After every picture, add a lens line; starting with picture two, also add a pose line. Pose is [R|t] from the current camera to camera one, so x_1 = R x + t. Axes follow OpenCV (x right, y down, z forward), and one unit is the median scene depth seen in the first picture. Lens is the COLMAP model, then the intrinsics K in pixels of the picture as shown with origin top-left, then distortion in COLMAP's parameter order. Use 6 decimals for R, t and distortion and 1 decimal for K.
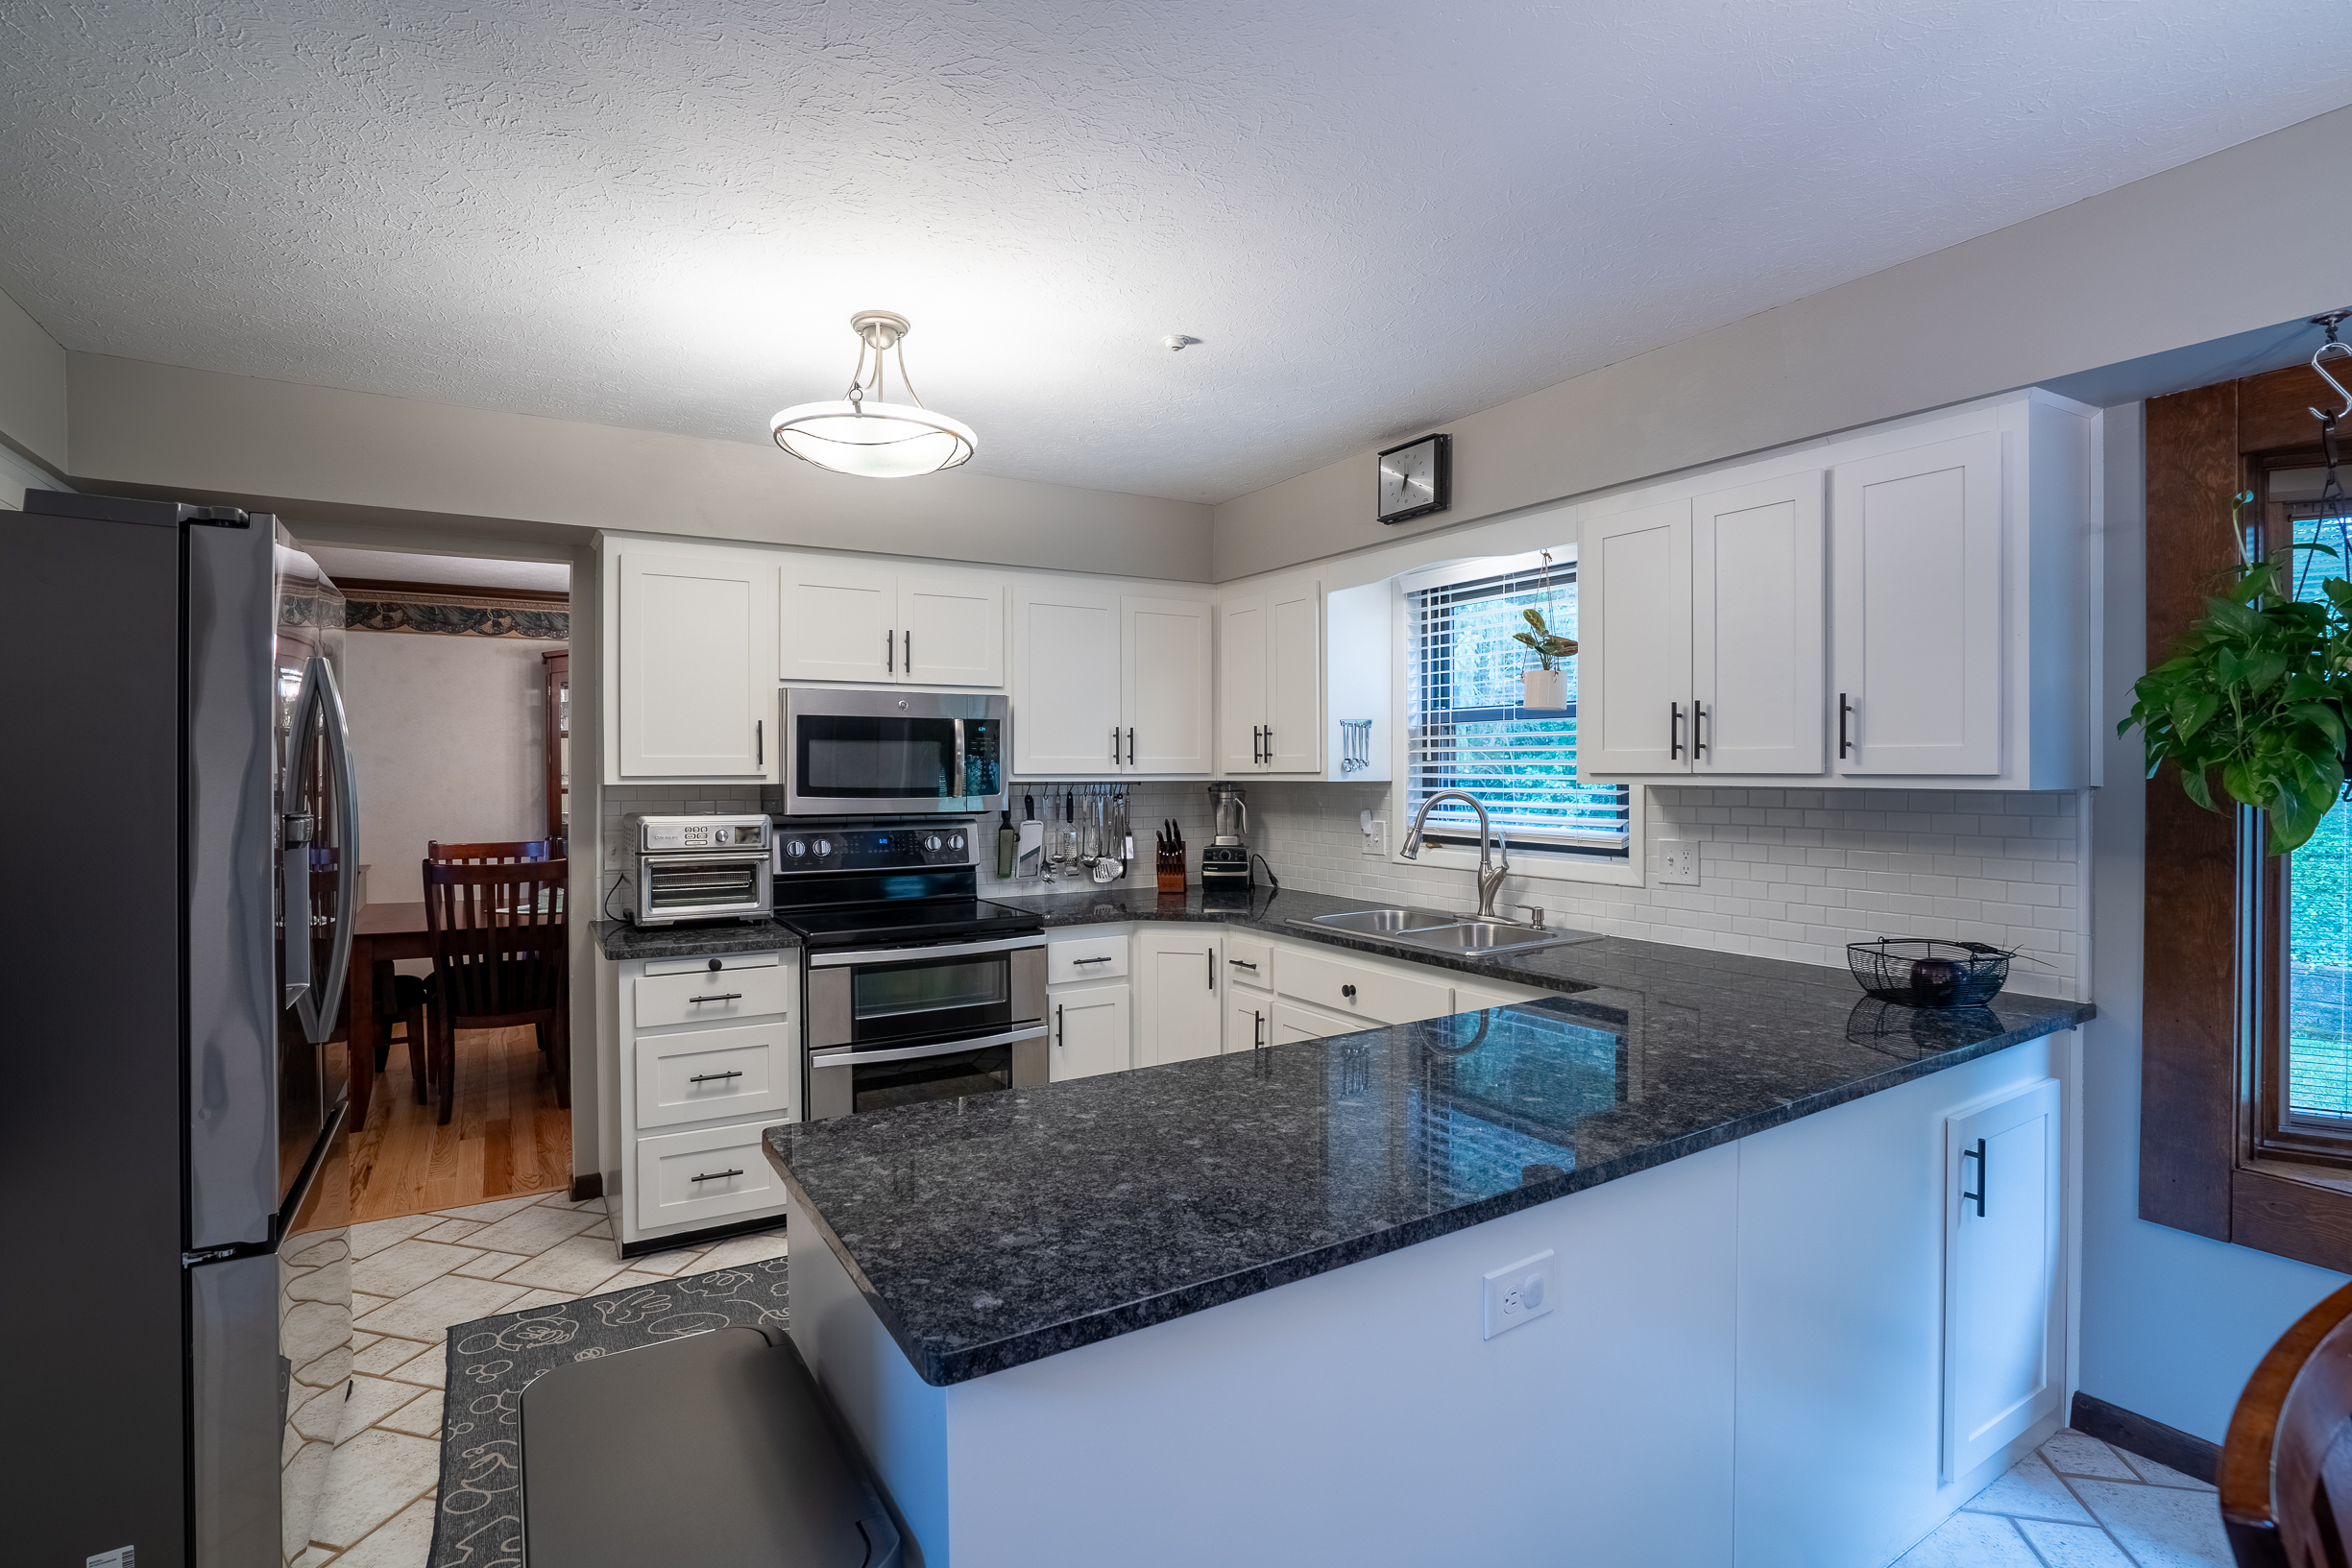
lens RADIAL K [[1126.2, 0, 1157.8], [0, 1126.2, 776.6], [0, 0, 1]] dist [-0.042955, 0.015490]
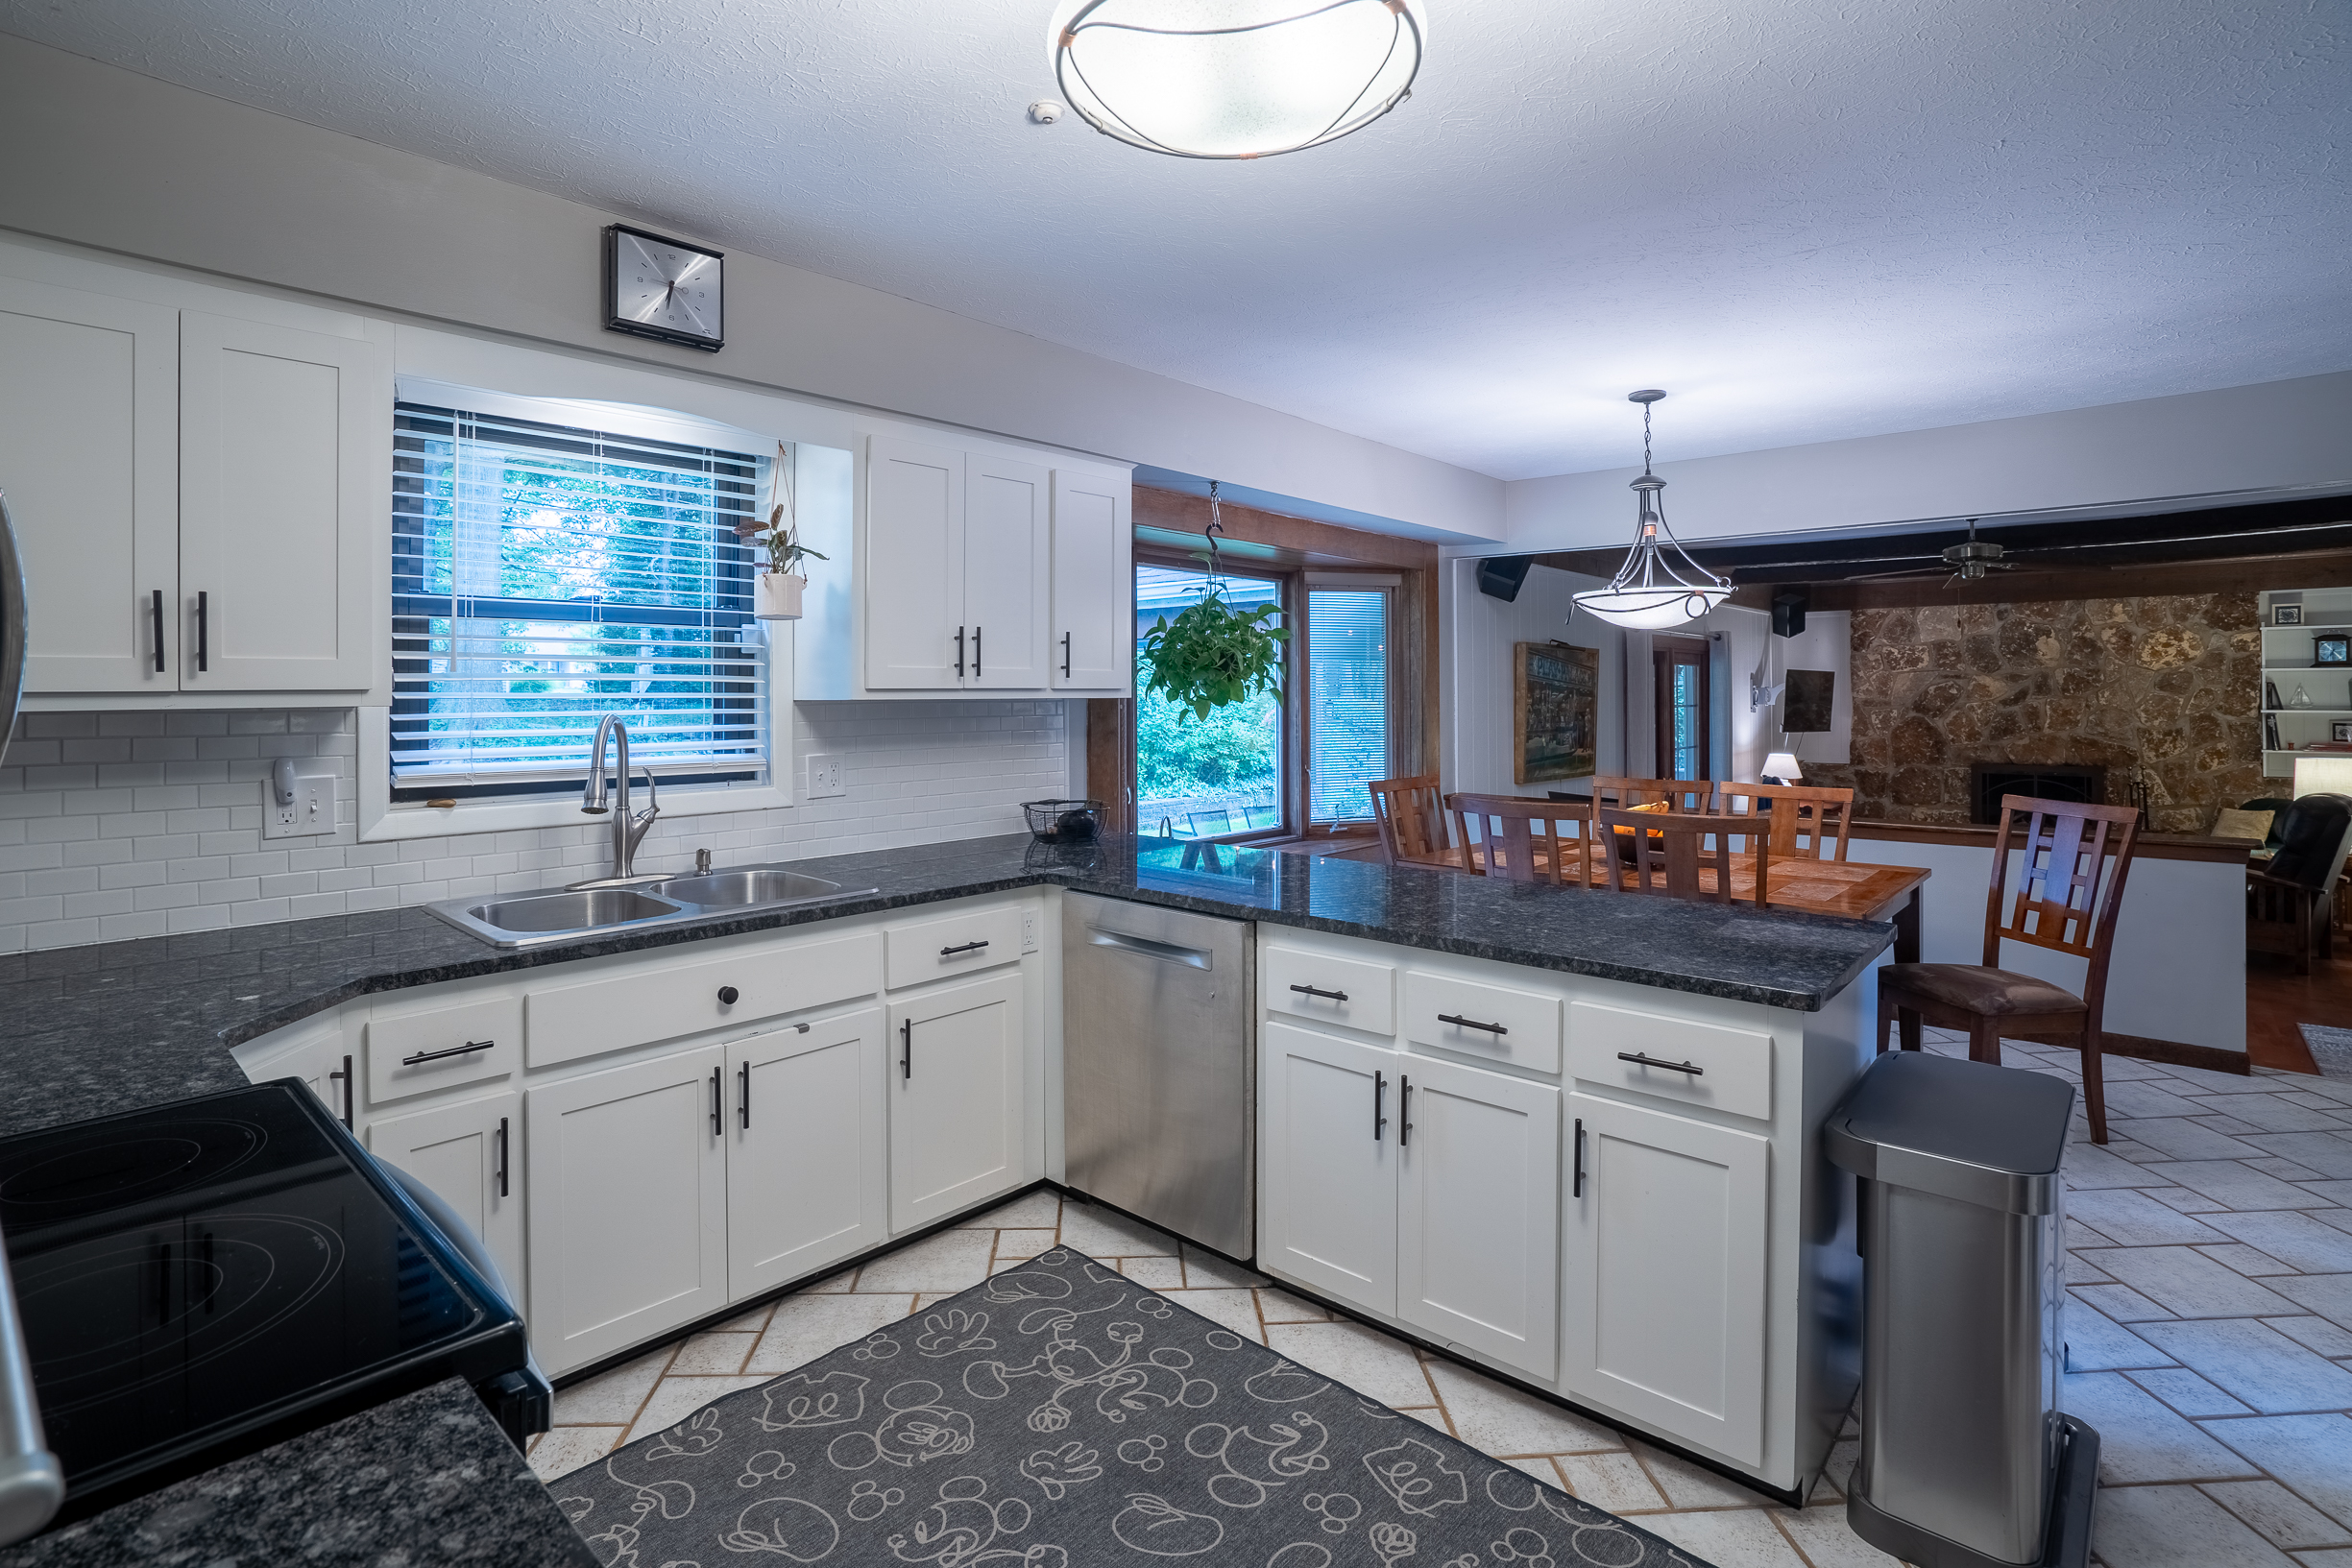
lens RADIAL K [[1126.2, 0, 1220.2], [0, 1126.2, 700.6], [0, 0, 1]] dist [-0.042955, 0.015490]
pose [[-0.297126, -0.011153, 0.954773, -0.579670], [0.005739, 0.999893, 0.013466, -0.004645], [-0.954821, 0.009481, -0.297030, 0.877208]]
